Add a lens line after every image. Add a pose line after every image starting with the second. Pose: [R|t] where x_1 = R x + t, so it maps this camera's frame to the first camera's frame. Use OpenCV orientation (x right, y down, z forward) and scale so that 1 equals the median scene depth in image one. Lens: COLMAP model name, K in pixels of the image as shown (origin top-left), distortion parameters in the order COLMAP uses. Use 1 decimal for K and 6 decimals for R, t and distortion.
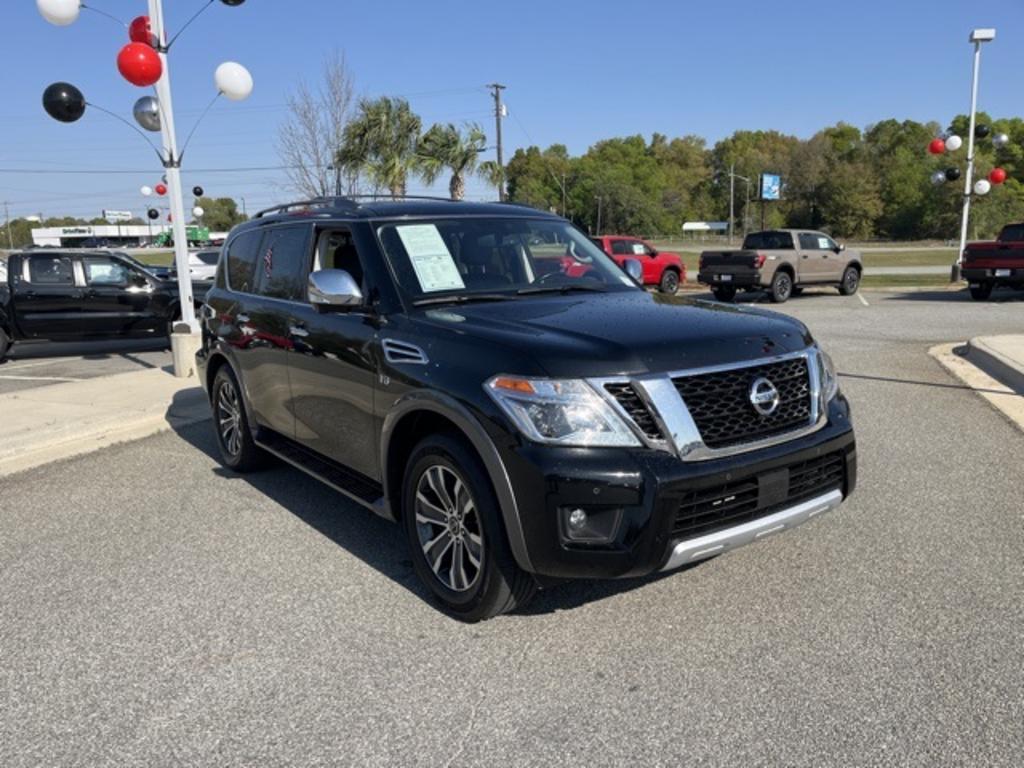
lens RADIAL K [[799.2, 0, 494.6], [0, 799.2, 398.3], [0, 0, 1]] dist [0.067879, -0.088738]
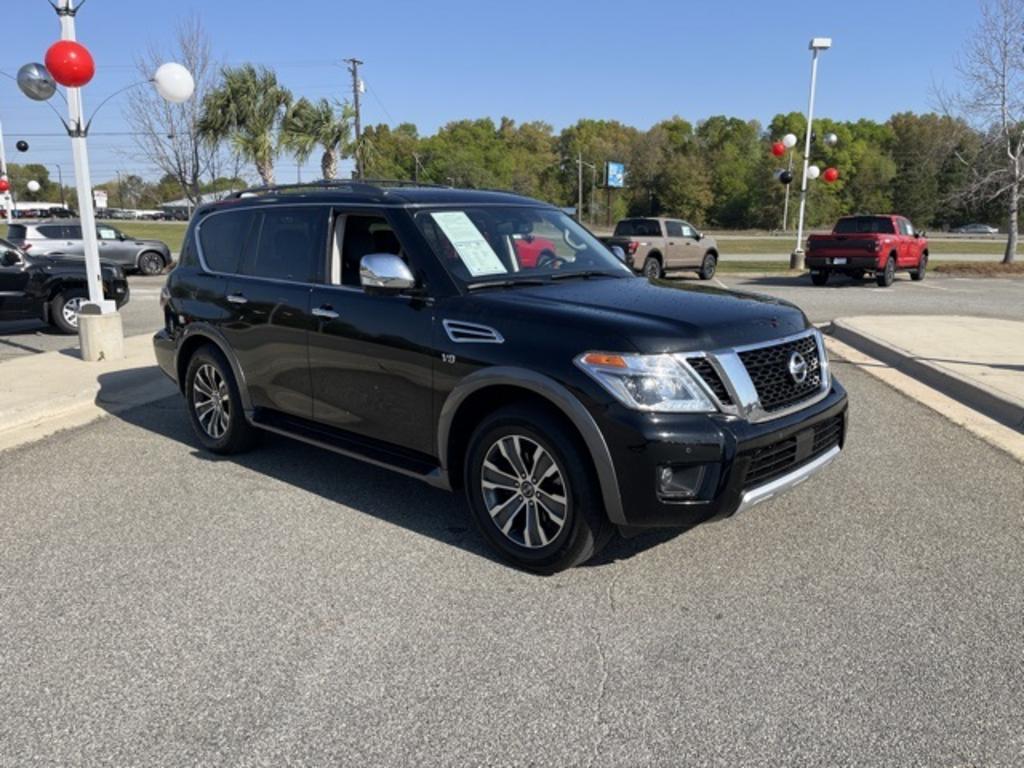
lens RADIAL K [[799.2, 0, 512.7], [0, 799.2, 393.3], [0, 0, 1]] dist [0.067879, -0.088738]
pose [[0.979675, -0.019563, 0.199638, -0.229434], [0.016208, 0.999699, 0.018426, 0.004885], [-0.199938, -0.014816, 0.979697, -0.057221]]
